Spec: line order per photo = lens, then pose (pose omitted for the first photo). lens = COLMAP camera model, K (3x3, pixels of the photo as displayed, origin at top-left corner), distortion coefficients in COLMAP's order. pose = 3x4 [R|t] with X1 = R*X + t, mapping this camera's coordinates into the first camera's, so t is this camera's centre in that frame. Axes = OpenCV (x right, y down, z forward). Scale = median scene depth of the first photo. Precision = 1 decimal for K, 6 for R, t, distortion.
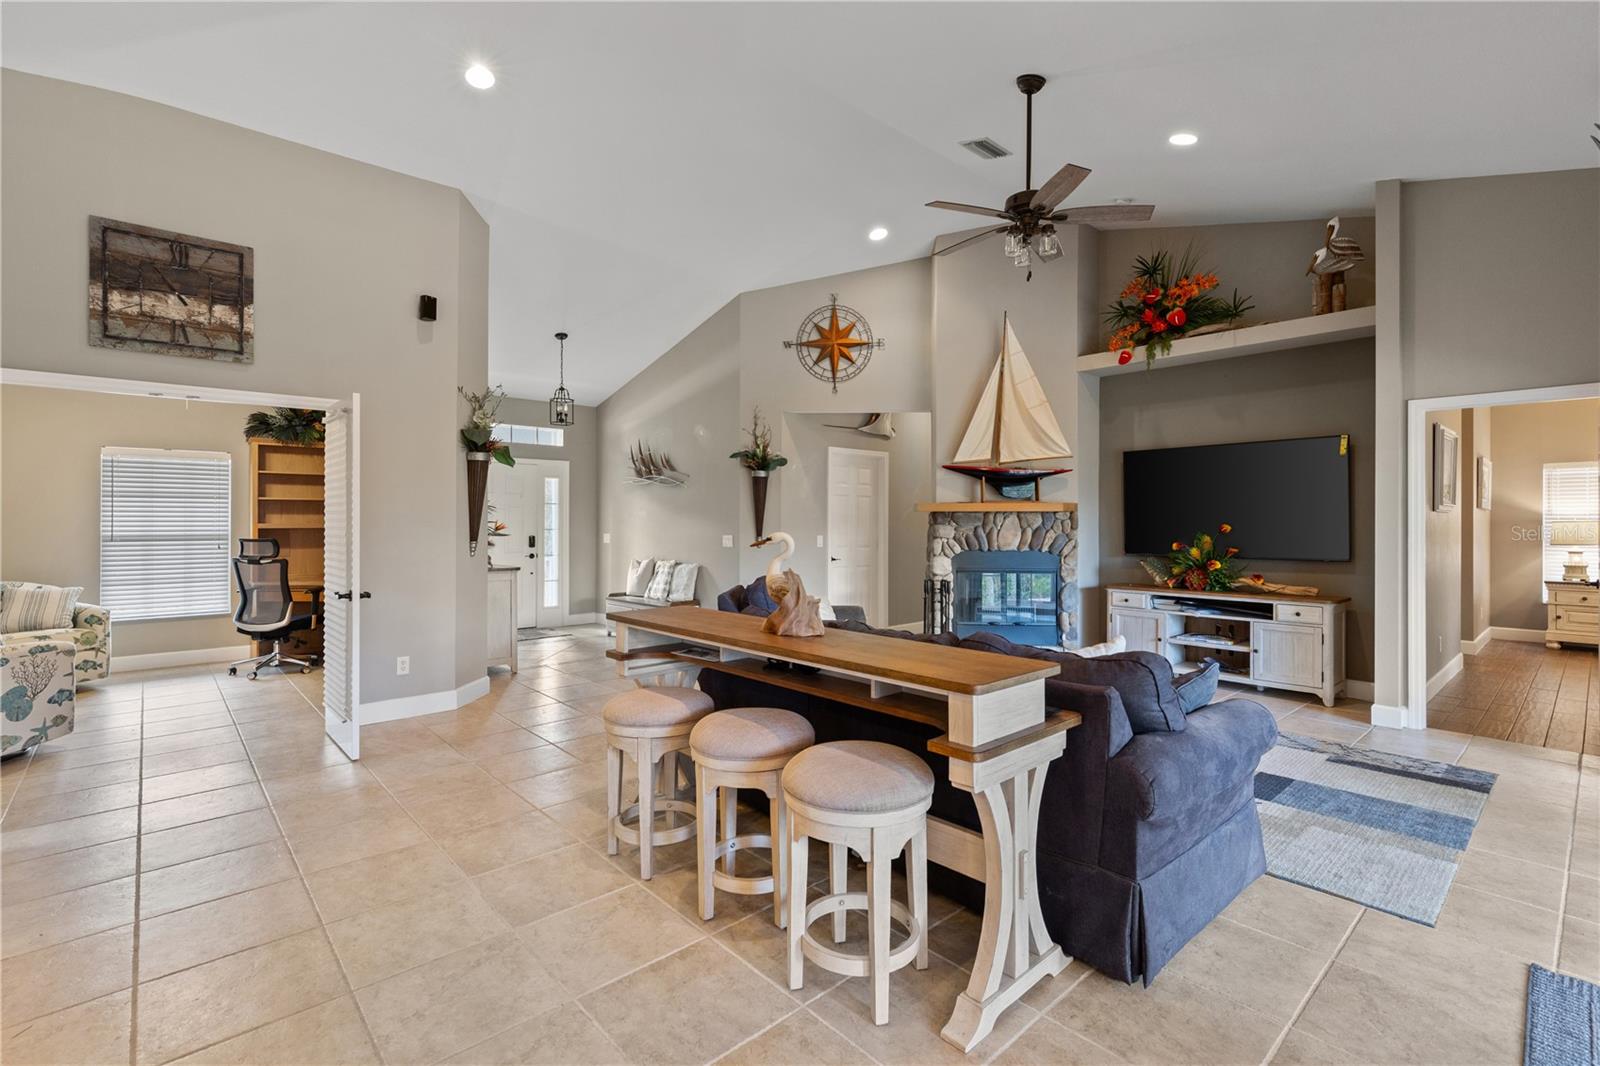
lens RADIAL K [[721.4, 0, 795.5], [0, 721.4, 517.2], [0, 0, 1]] dist [0.004583, -0.002617]
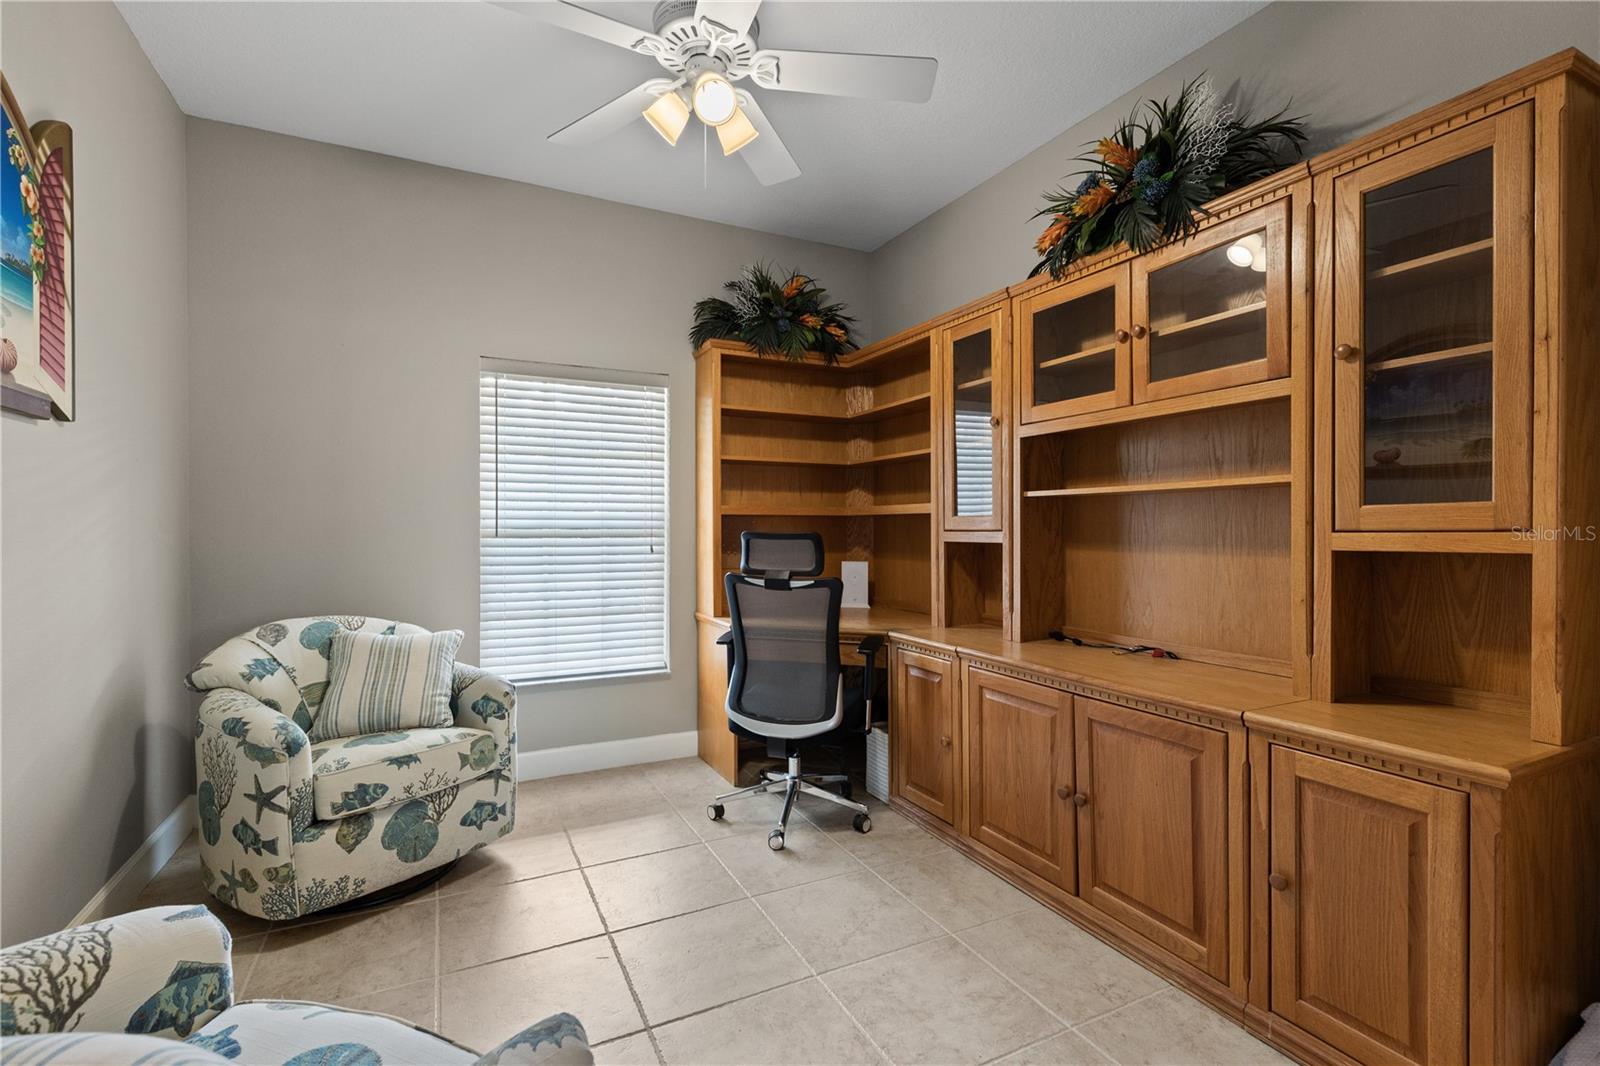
lens RADIAL K [[721.4, 0, 788.2], [0, 721.4, 529.1], [0, 0, 1]] dist [0.004583, -0.002617]
pose [[0.961441, 0.008327, -0.274885, -0.664175], [-0.005198, 0.999913, 0.012108, 0.023518], [0.274962, -0.010212, 0.961401, 0.614211]]
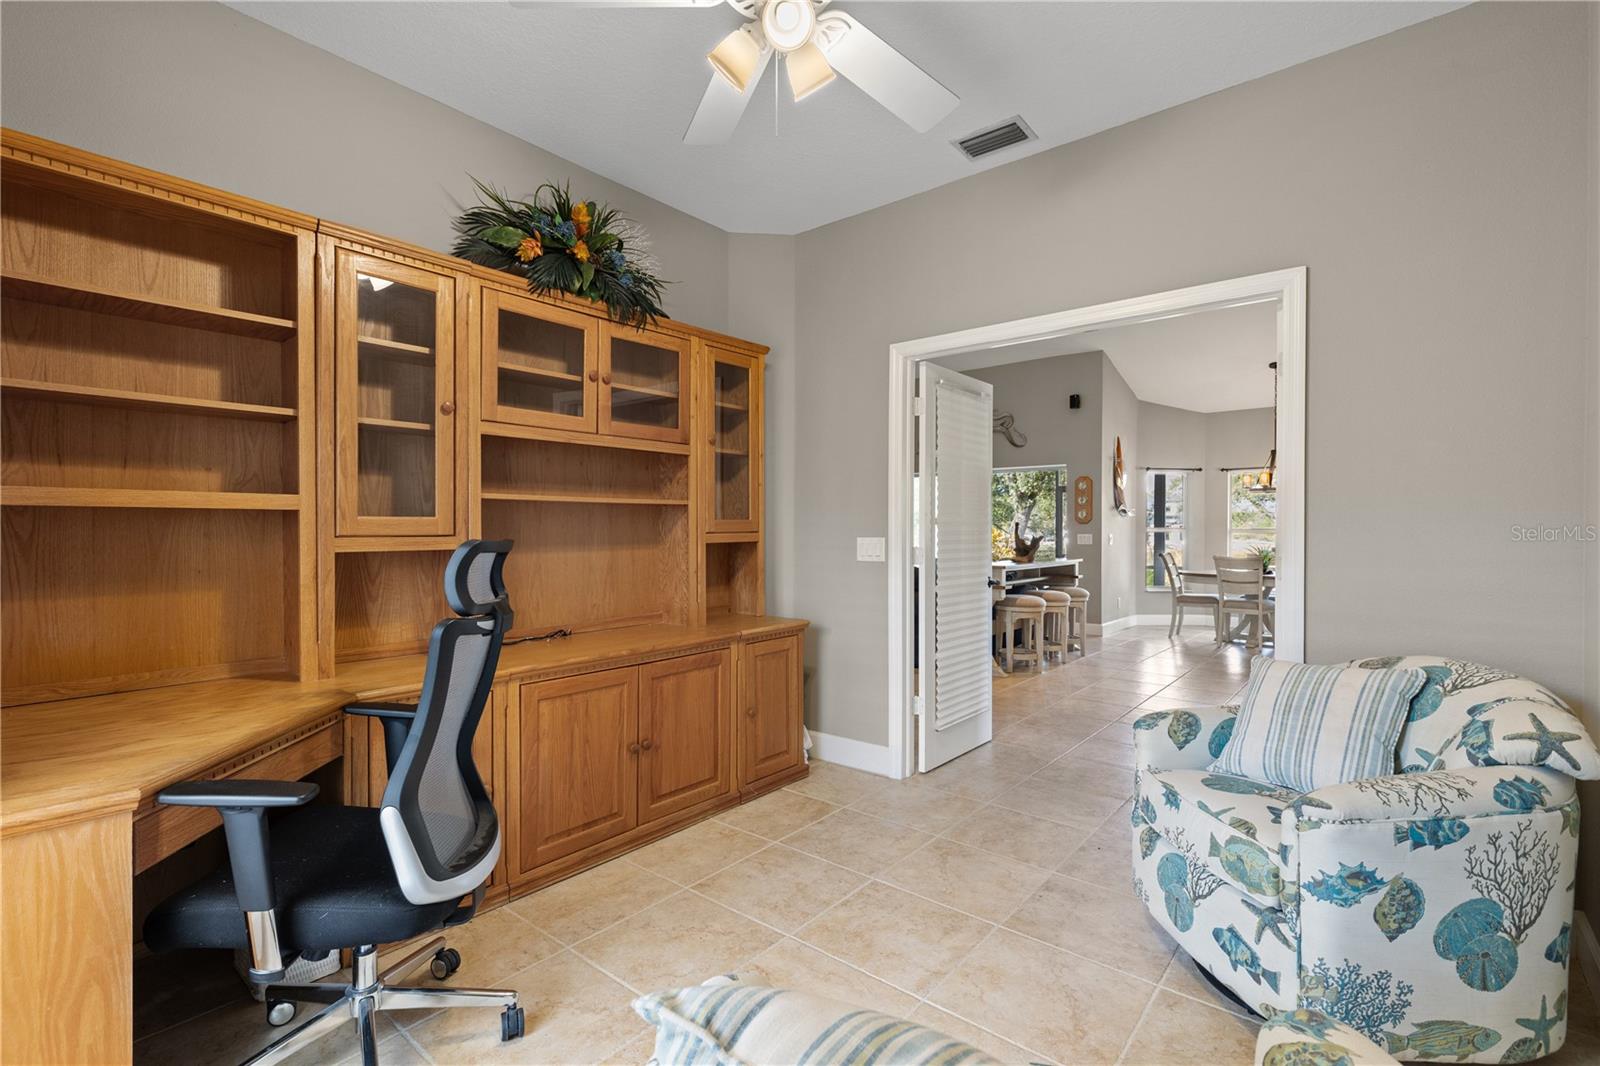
lens RADIAL K [[721.4, 0, 800.1], [0, 721.4, 536.2], [0, 0, 1]] dist [0.004583, -0.002617]
pose [[-0.147880, 0.000686, 0.989005, -1.104745], [-0.004250, 0.999990, -0.001329, 0.029847], [-0.988996, -0.004399, -0.147875, 0.983444]]
